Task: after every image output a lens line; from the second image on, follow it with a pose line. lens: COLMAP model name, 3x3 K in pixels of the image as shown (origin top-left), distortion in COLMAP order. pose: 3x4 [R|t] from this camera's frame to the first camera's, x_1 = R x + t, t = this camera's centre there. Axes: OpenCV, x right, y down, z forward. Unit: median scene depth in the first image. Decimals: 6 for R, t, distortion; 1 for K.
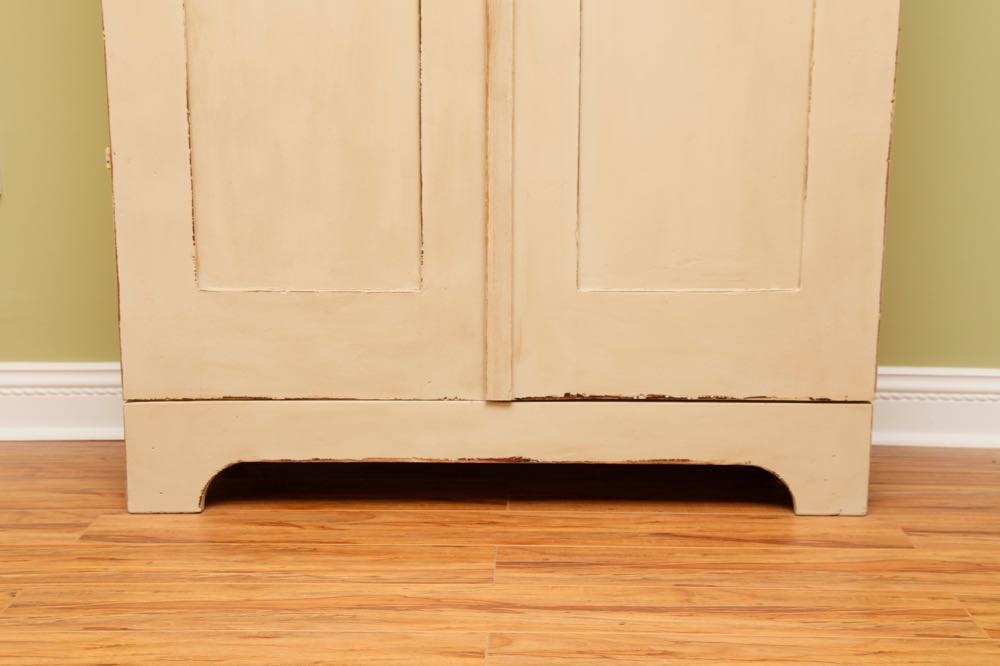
lens RADIAL K [[1426.6, 0, 503.1], [0, 1426.6, 338.5], [0, 0, 1]] dist [0.135030, 0.000000]
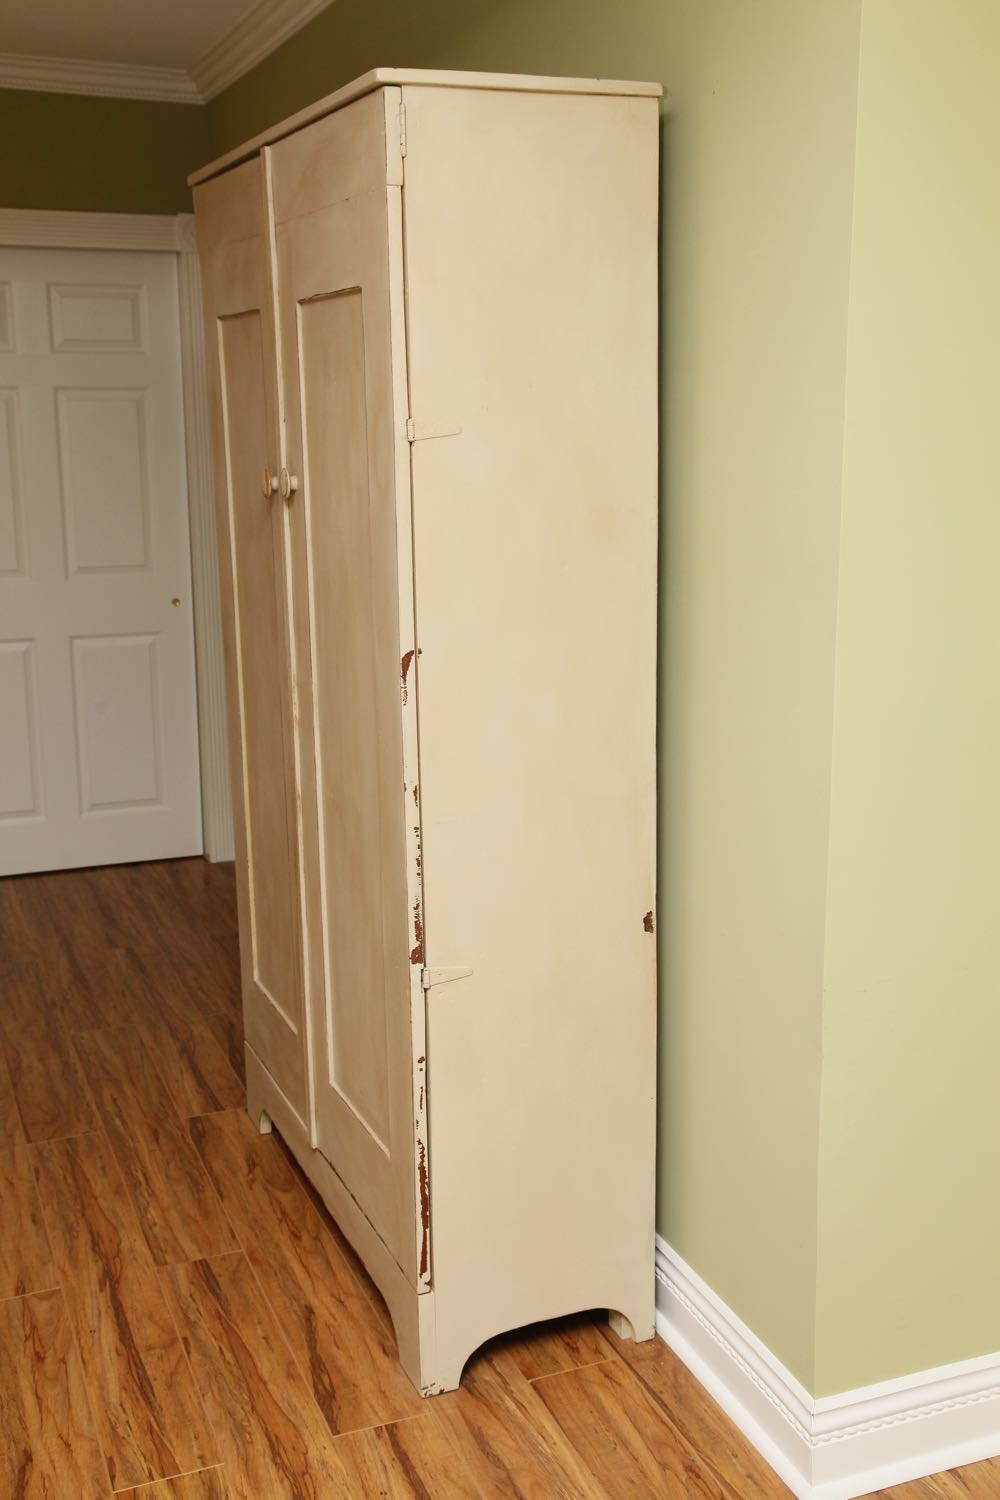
lens RADIAL K [[1653.4, 0, 511.3], [0, 1653.4, 736.8], [0, 0, 1]] dist [0.057099, 0.000000]
pose [[0.387017, 0.183778, -0.903573, 1.342981], [-0.155816, 0.978879, 0.132355, -0.536556], [0.908812, 0.089568, 0.407478, 0.570182]]
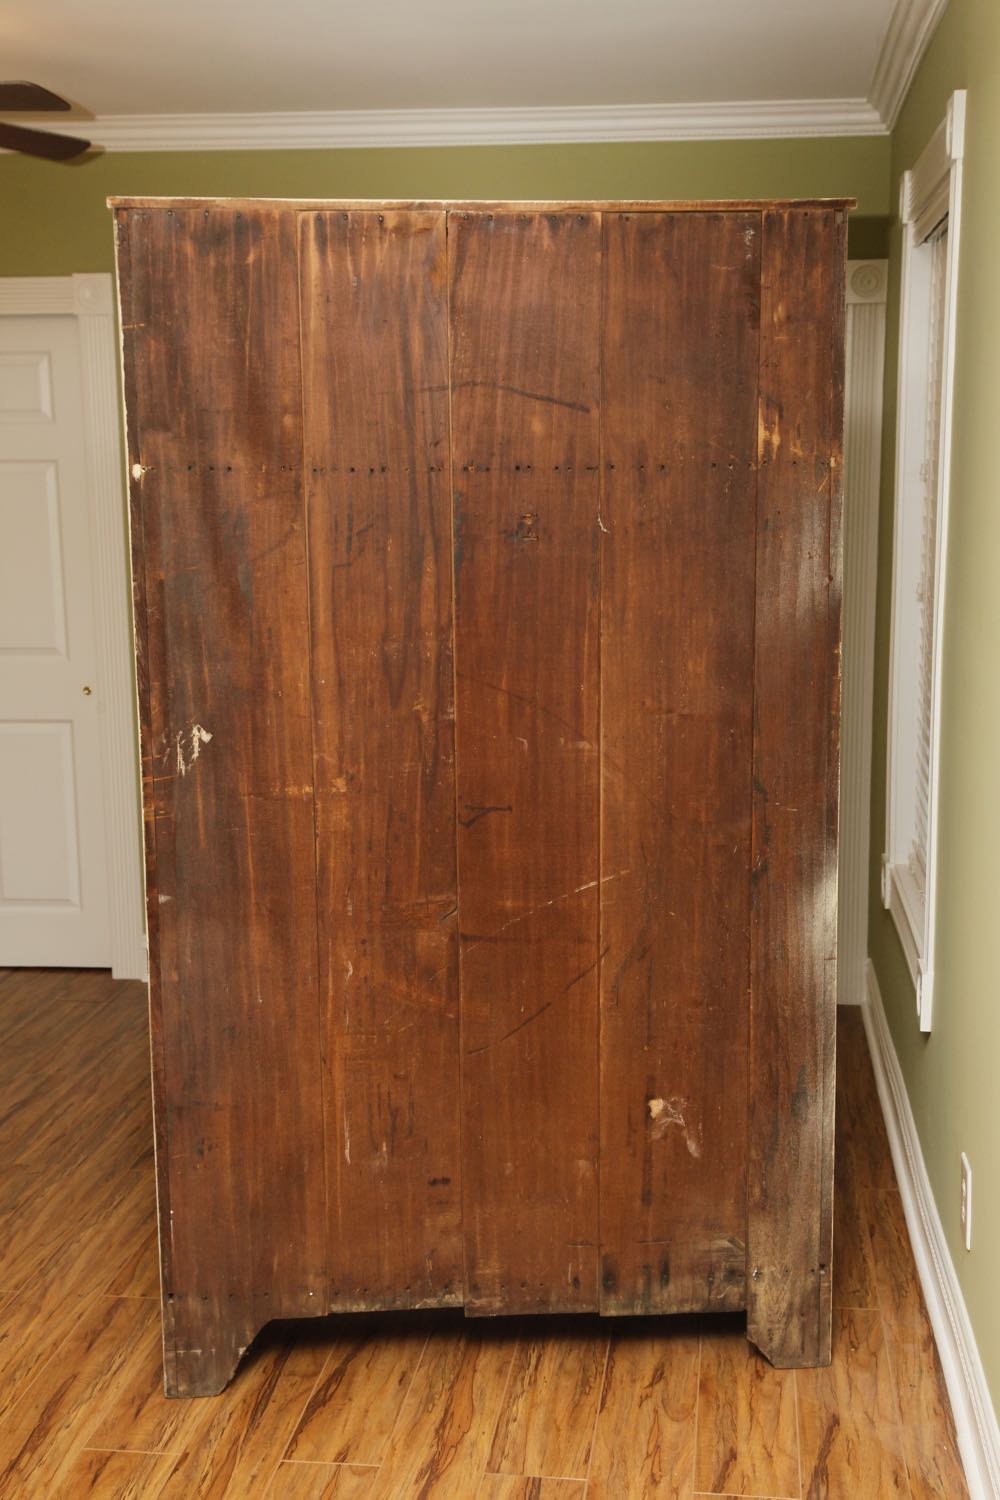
lens RADIAL K [[1802.9, 0, 488.7], [0, 1802.9, 755.5], [0, 0, 1]] dist [0.088067, 0.000000]
pose [[-0.126721, 0.149767, -0.980567, 1.251118], [-0.163526, 0.971857, 0.169569, -0.594698], [0.978367, 0.181836, -0.098664, 0.963001]]
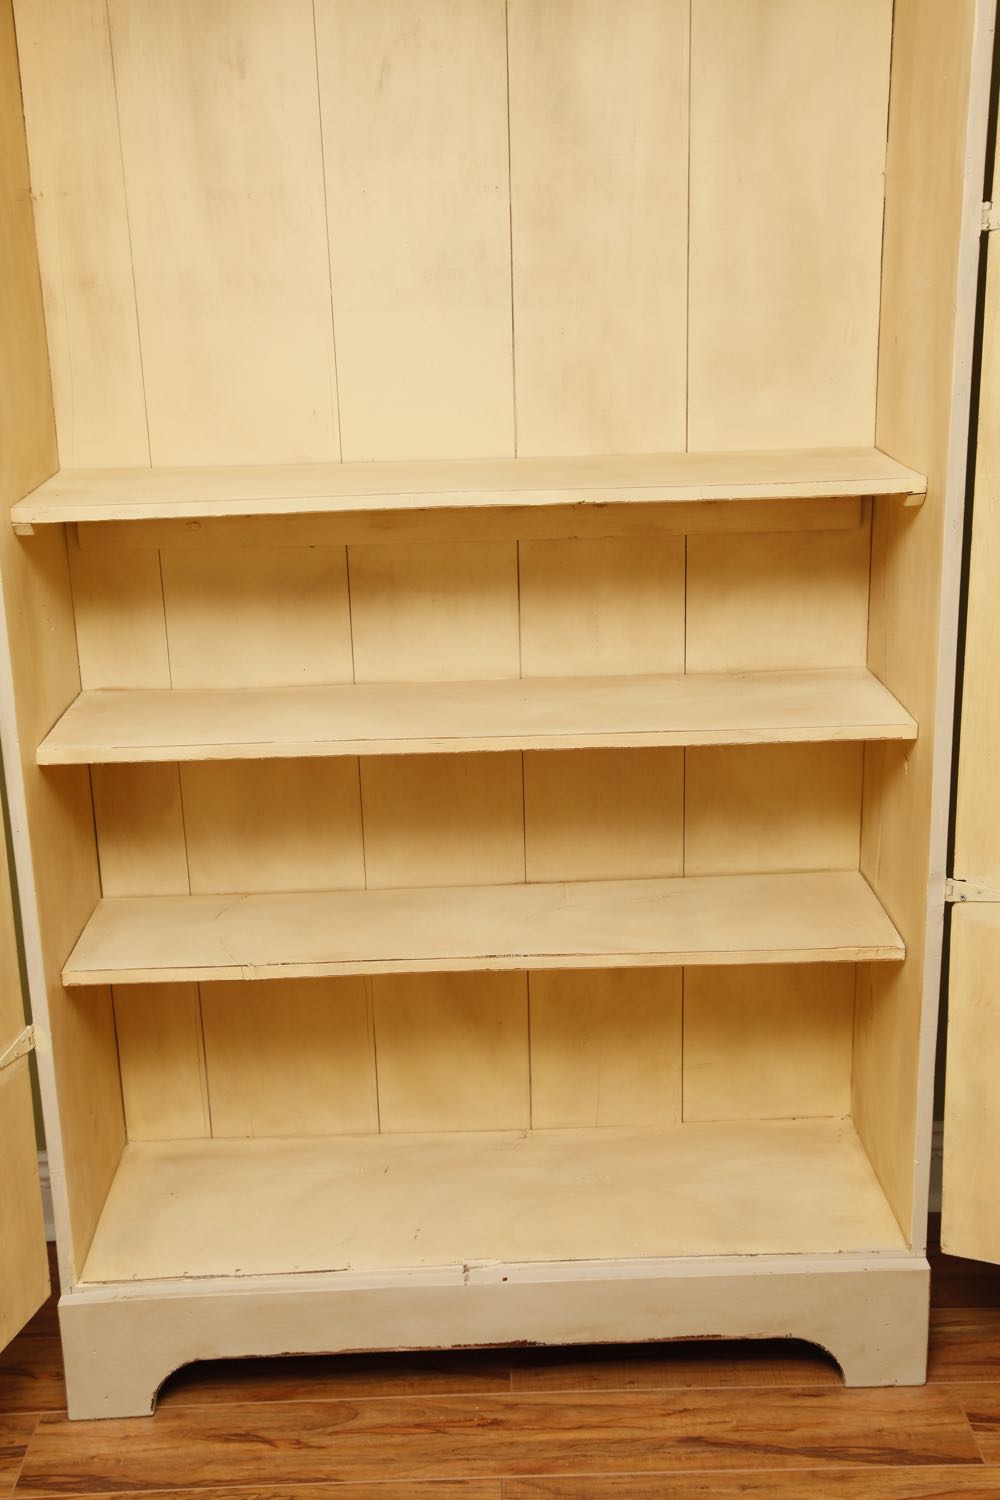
lens RADIAL K [[1802.9, 0, 501.3], [0, 1802.9, 754.3], [0, 0, 1]] dist [0.088067, 0.000000]
pose [[0.999083, -0.037040, 0.021453, -0.013015], [0.034535, 0.993633, 0.107245, -0.406002], [-0.025289, -0.106406, 0.994001, -0.049014]]
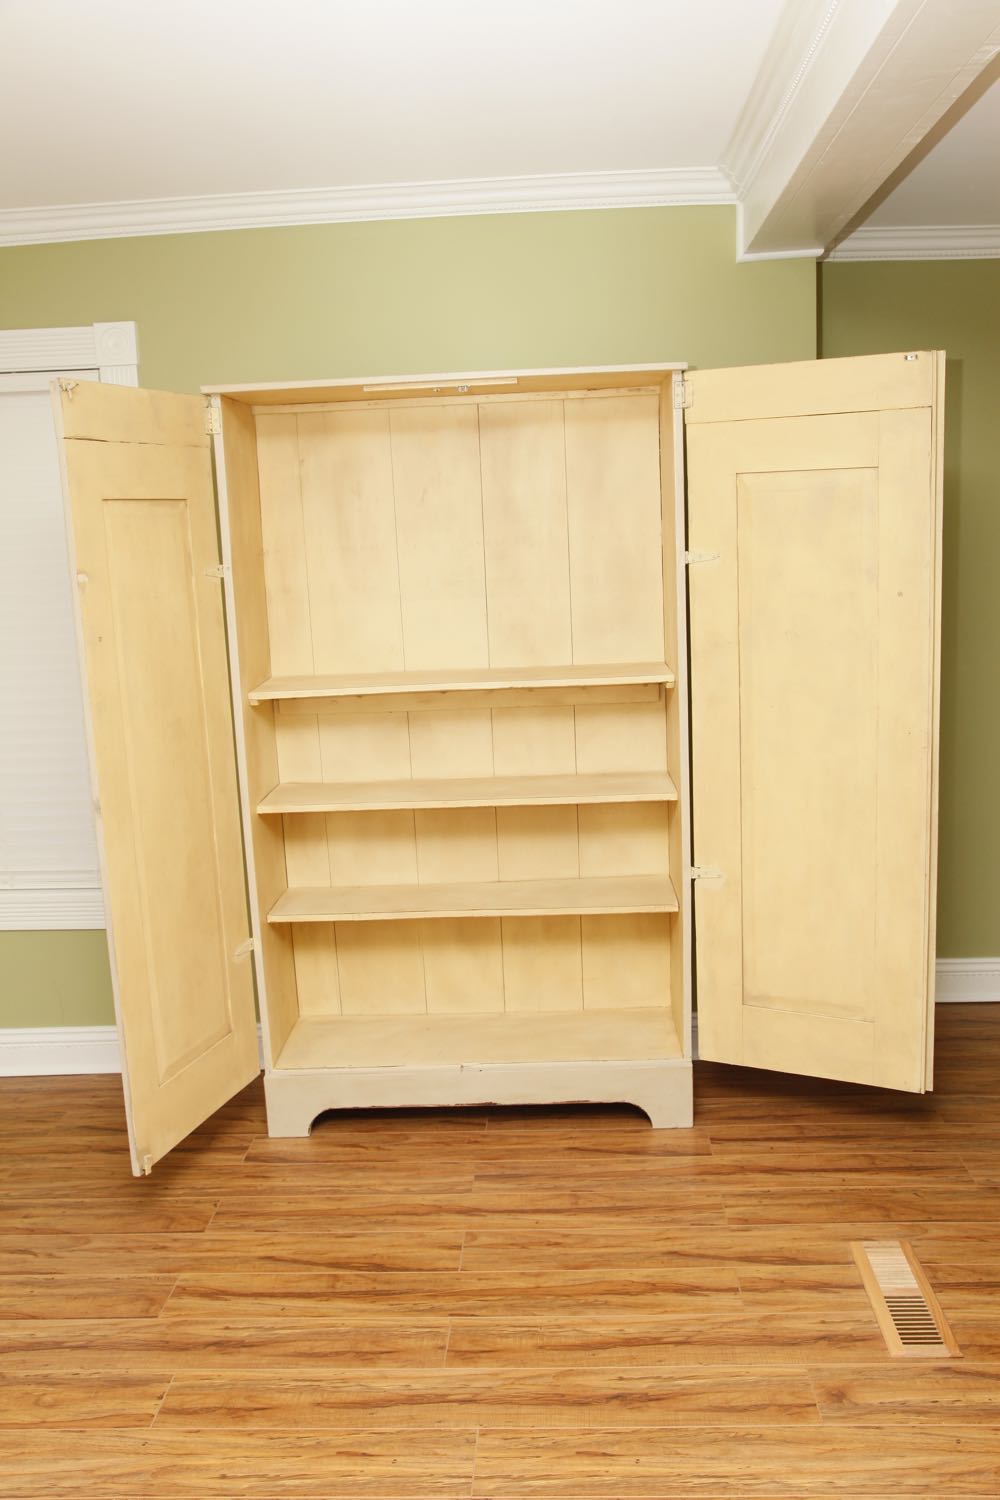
lens RADIAL K [[1258.9, 0, 505.8], [0, 1258.9, 749.9], [0, 0, 1]] dist [-0.055067, 0.030898]
pose [[0.998487, -0.040213, -0.037506, 0.109768], [0.039923, 0.999167, -0.008460, -0.346880], [0.037815, 0.006950, 0.999261, -0.542242]]
